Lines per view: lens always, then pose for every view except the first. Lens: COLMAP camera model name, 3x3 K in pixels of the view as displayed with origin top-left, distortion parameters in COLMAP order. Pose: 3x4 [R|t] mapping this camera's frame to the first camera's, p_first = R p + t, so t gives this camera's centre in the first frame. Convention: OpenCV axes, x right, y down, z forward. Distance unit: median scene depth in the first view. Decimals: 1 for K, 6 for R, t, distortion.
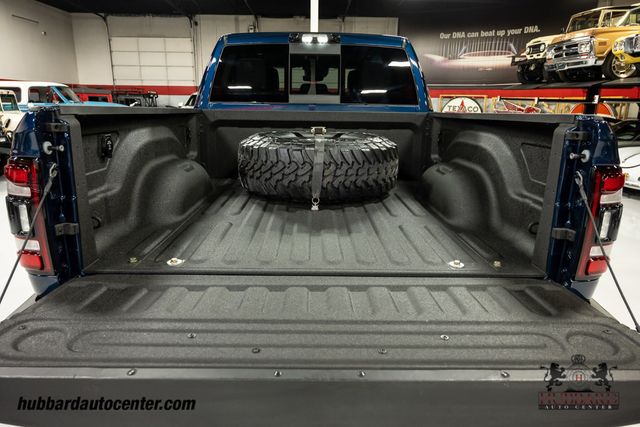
lens RADIAL K [[426.9, 0, 320.0], [0, 426.9, 213.5], [0, 0, 1]] dist [-0.005877, 0.004681]
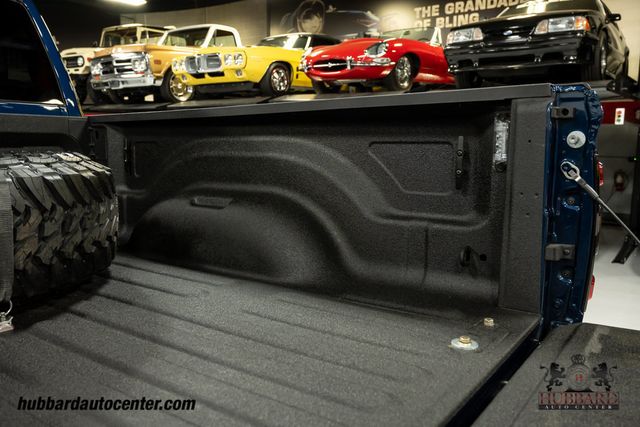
lens RADIAL K [[532.2, 0, 320.0], [0, 532.2, 213.5], [0, 0, 1]] dist [0.000421, 0.001864]
pose [[0.596336, -0.114903, 0.794469, -0.051990], [0.199340, 0.979899, -0.007904, -0.012820], [-0.777591, 0.163083, 0.607254, 0.113550]]
